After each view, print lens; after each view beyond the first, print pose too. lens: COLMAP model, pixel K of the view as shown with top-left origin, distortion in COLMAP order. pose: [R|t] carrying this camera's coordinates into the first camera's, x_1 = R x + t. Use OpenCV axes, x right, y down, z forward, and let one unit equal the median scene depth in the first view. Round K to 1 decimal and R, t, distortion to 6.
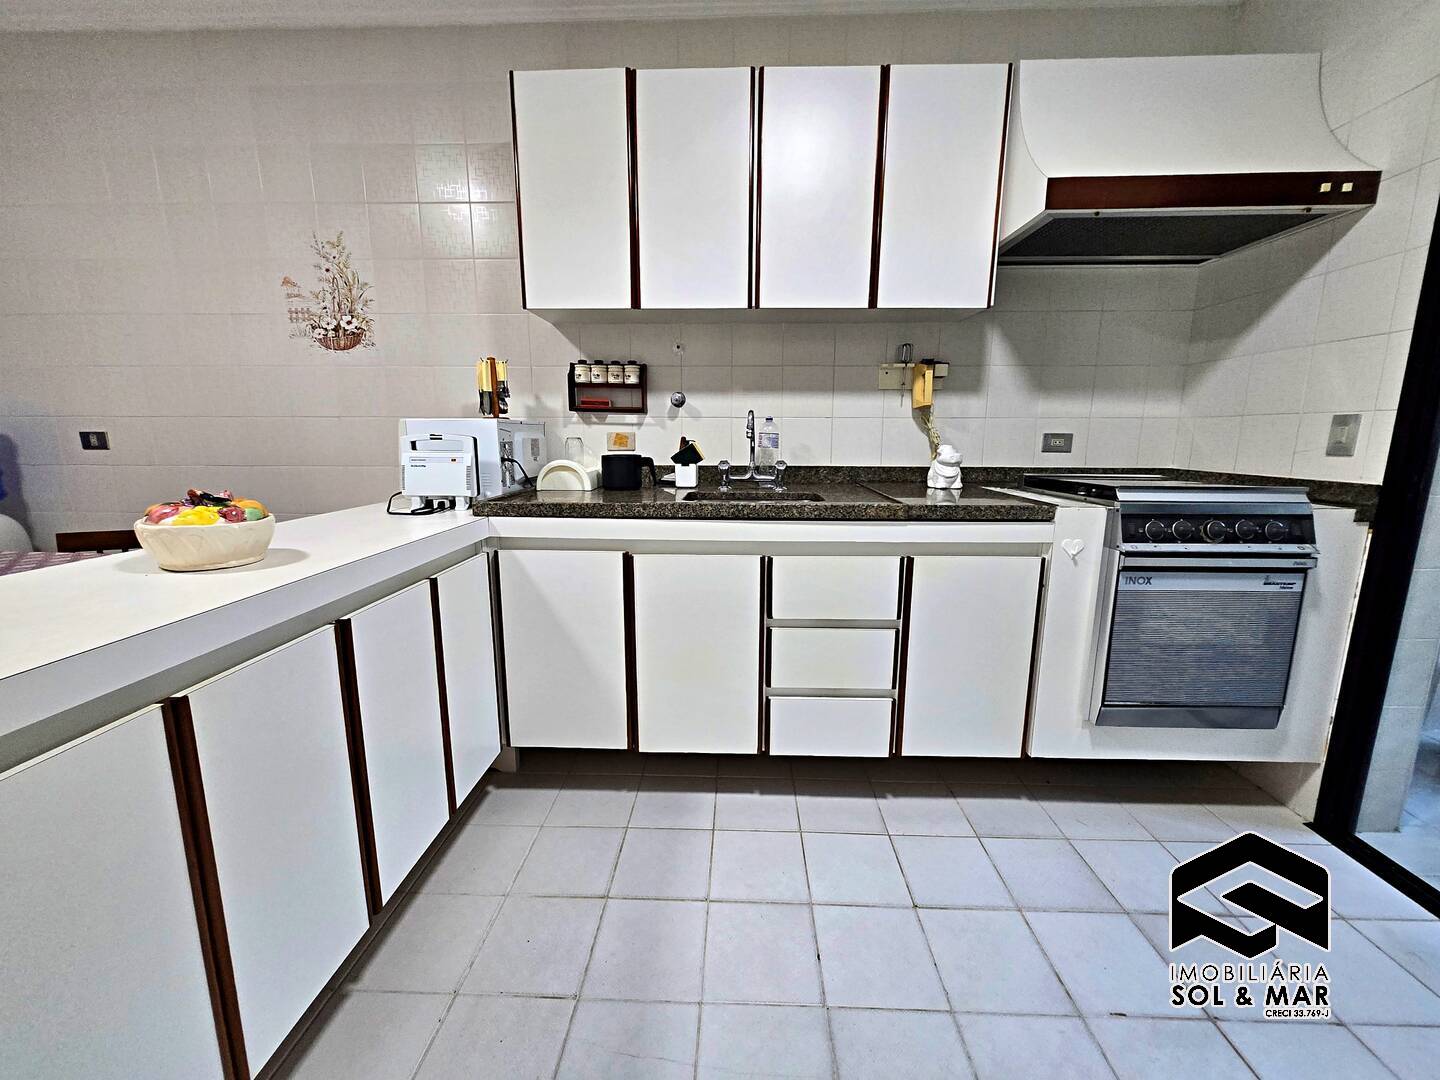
lens RADIAL K [[567.6, 0, 729.3], [0, 567.6, 538.7], [0, 0, 1]] dist [0.006814, -0.000097]
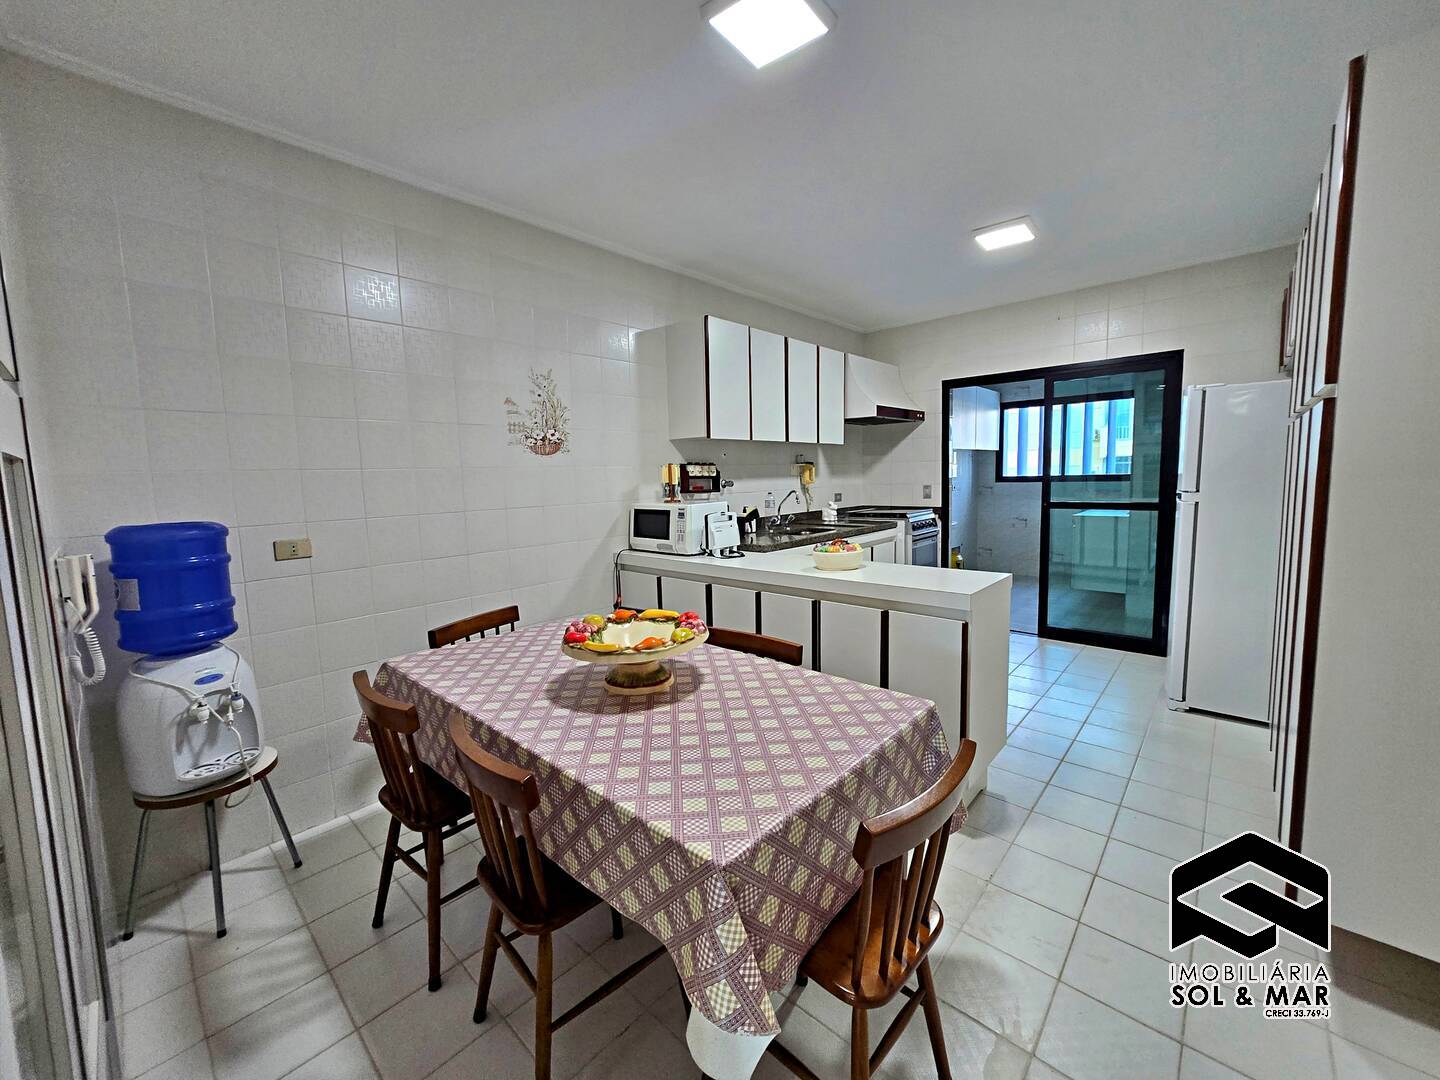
lens RADIAL K [[568.8, 0, 725.8], [0, 568.8, 533.2], [0, 0, 1]] dist [-0.000849, -0.000350]
pose [[0.642638, -0.100131, 0.759599, -1.453236], [0.168053, 0.985702, -0.012241, -0.077259], [-0.747512, 0.135519, 0.650277, -0.110315]]
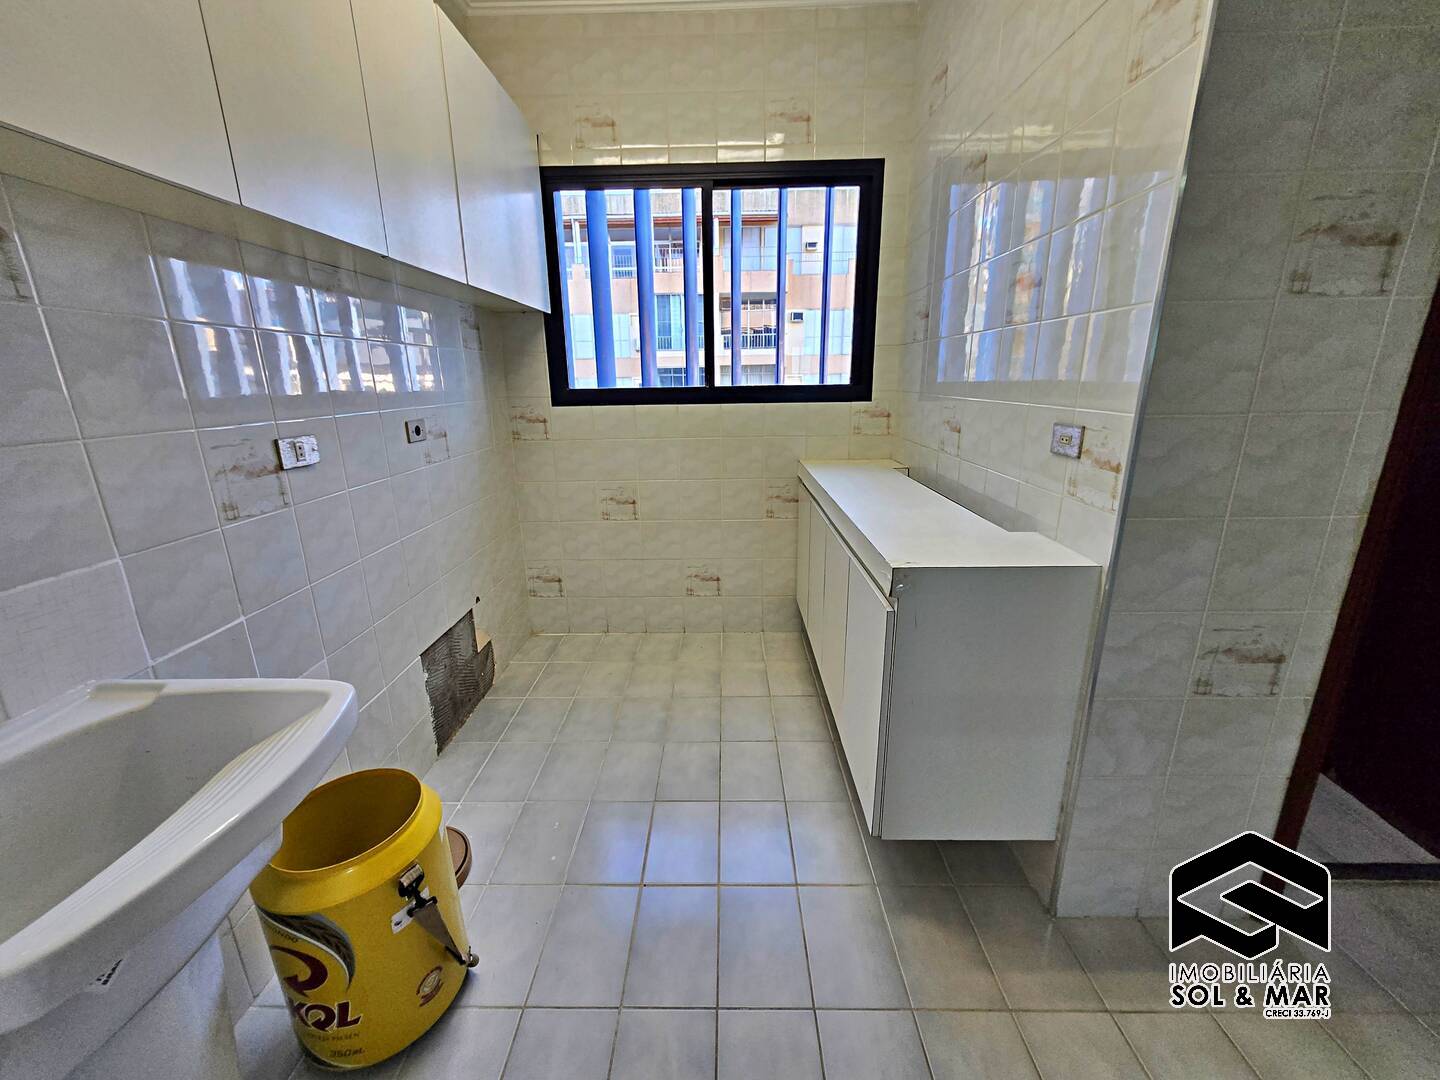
lens RADIAL K [[568.8, 0, 725.8], [0, 568.8, 533.2], [0, 0, 1]] dist [-0.000849, -0.000350]
pose [[-0.024446, -0.270760, 0.962336, 0.840537], [0.200825, 0.941671, 0.270047, -0.143938], [-0.979322, 0.199863, 0.031355, 0.483990]]
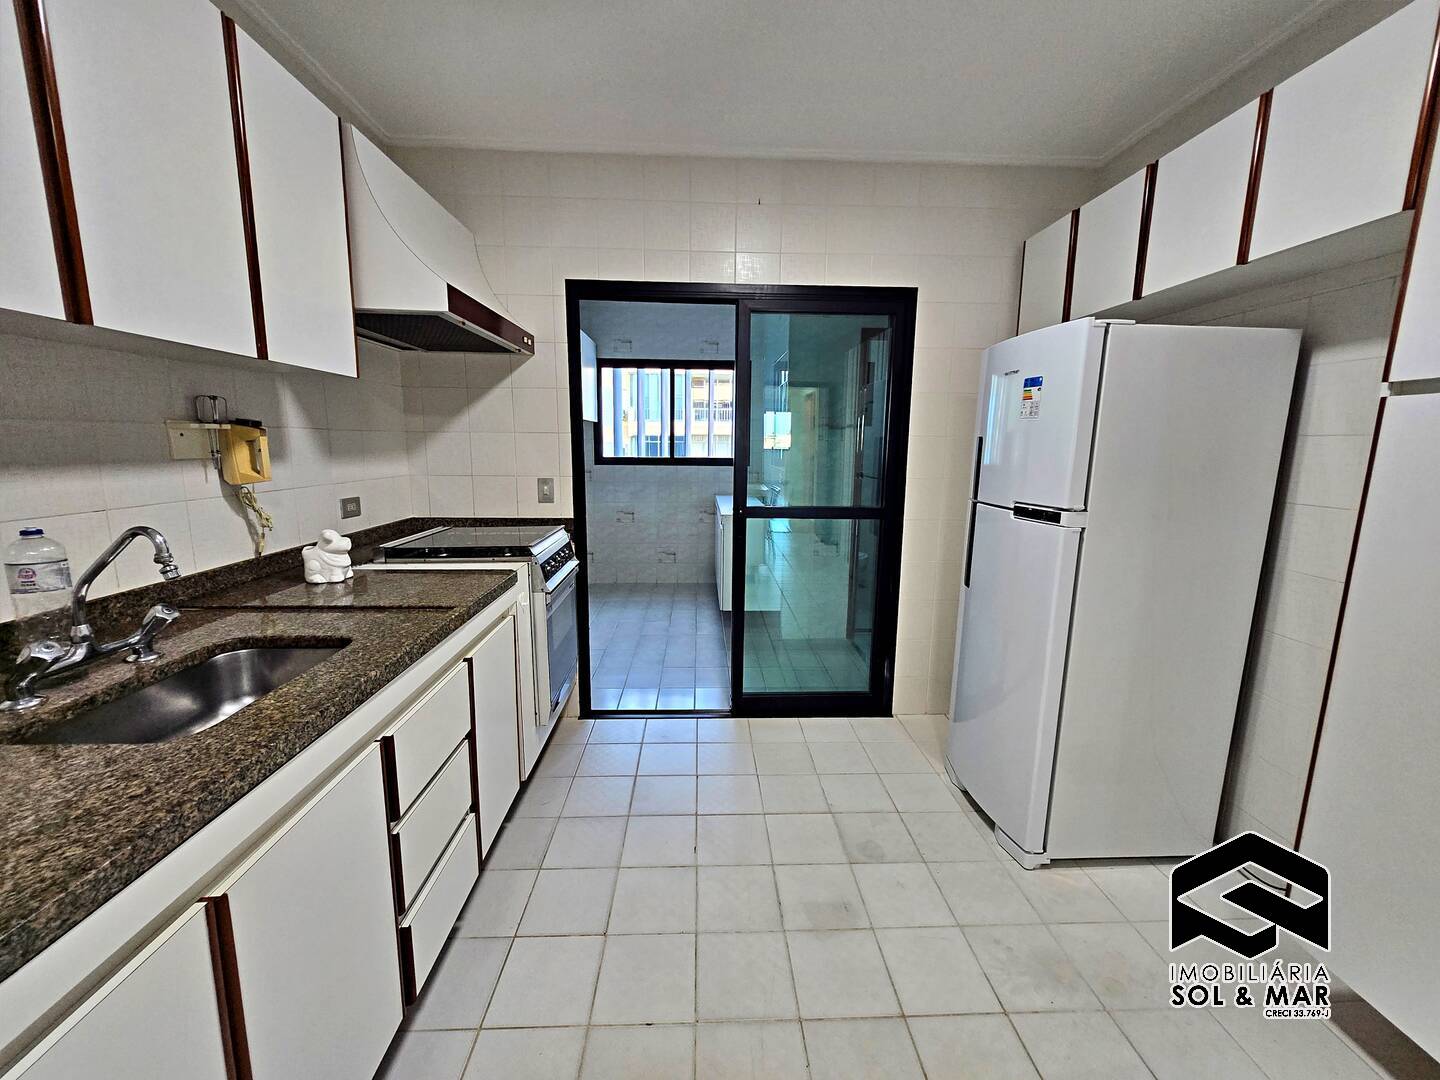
lens RADIAL K [[568.8, 0, 725.8], [0, 568.8, 533.2], [0, 0, 1]] dist [-0.000849, -0.000350]
pose [[-0.072840, -0.161792, 0.984133, -0.440125], [0.170212, 0.970261, 0.172109, -0.187424], [-0.982712, 0.180047, -0.043135, 0.429848]]
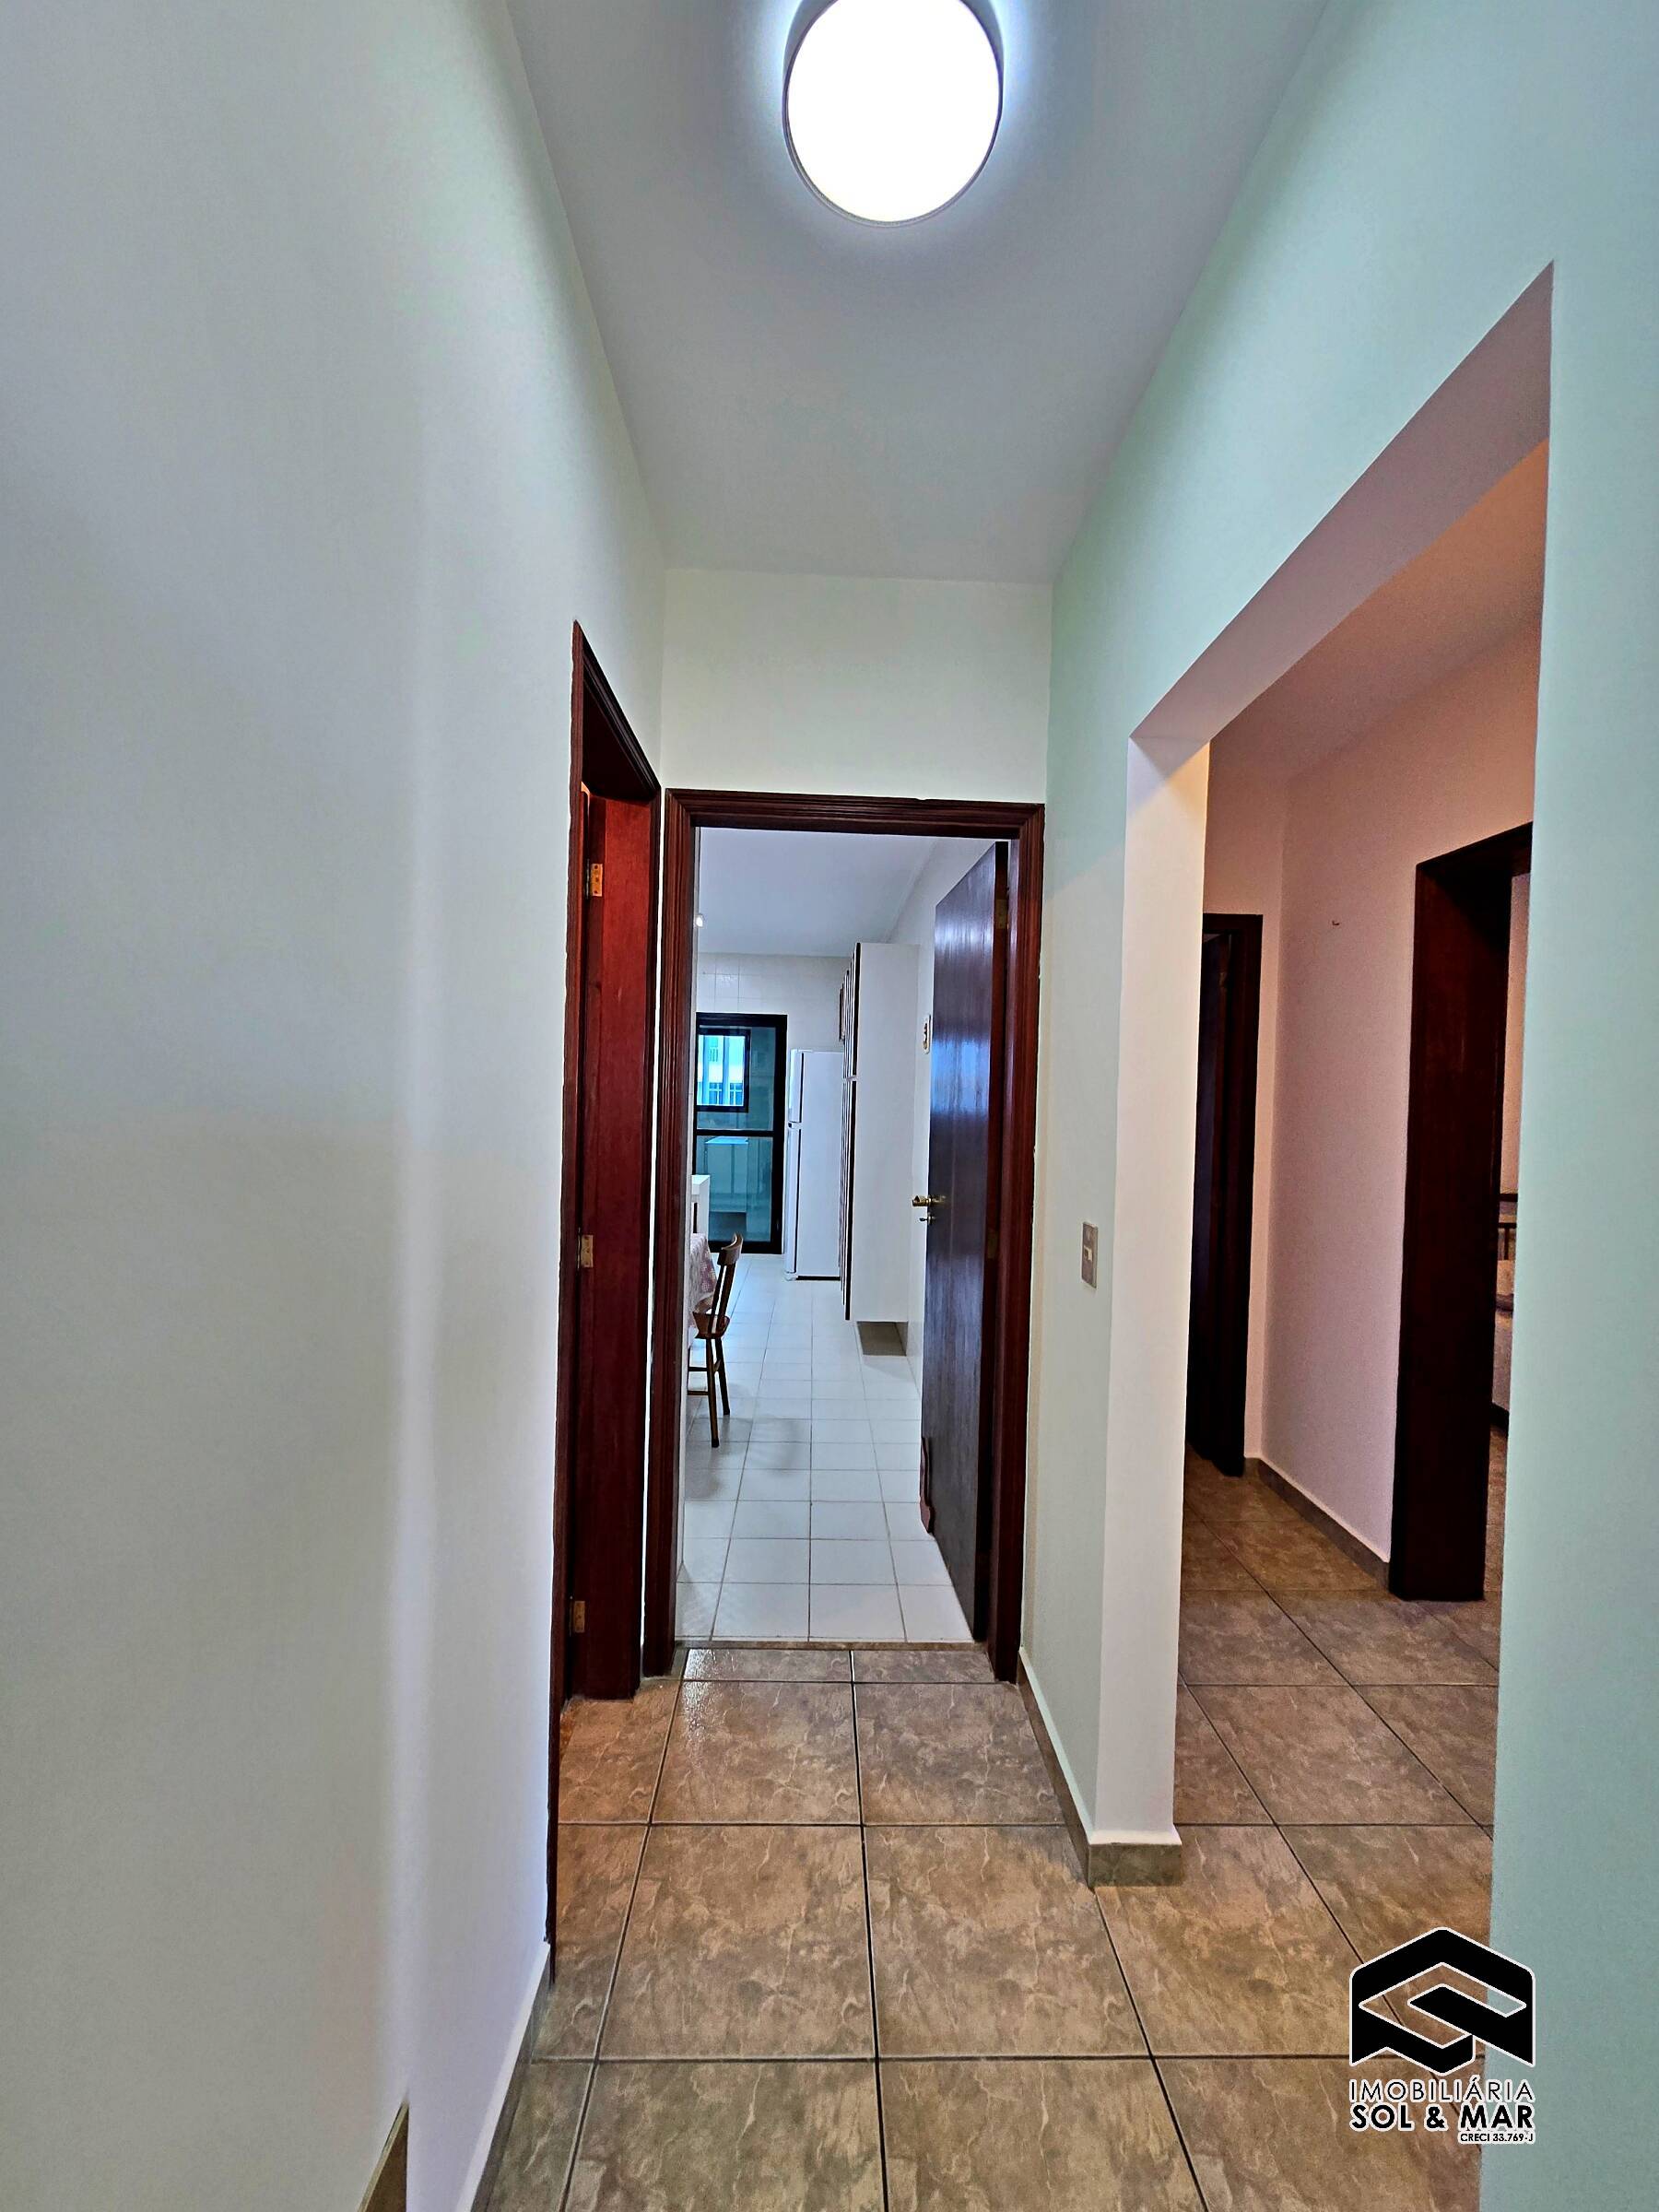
lens RADIAL K [[870.4, 0, 839.3], [0, 870.4, 1114.1], [0, 0, 1]] dist [-0.002205, -0.000059]
pose [[-0.059897, -0.041254, 0.997352, -2.686945], [0.154102, 0.986785, 0.050072, -0.164314], [-0.986238, 0.156693, -0.052748, -0.063852]]
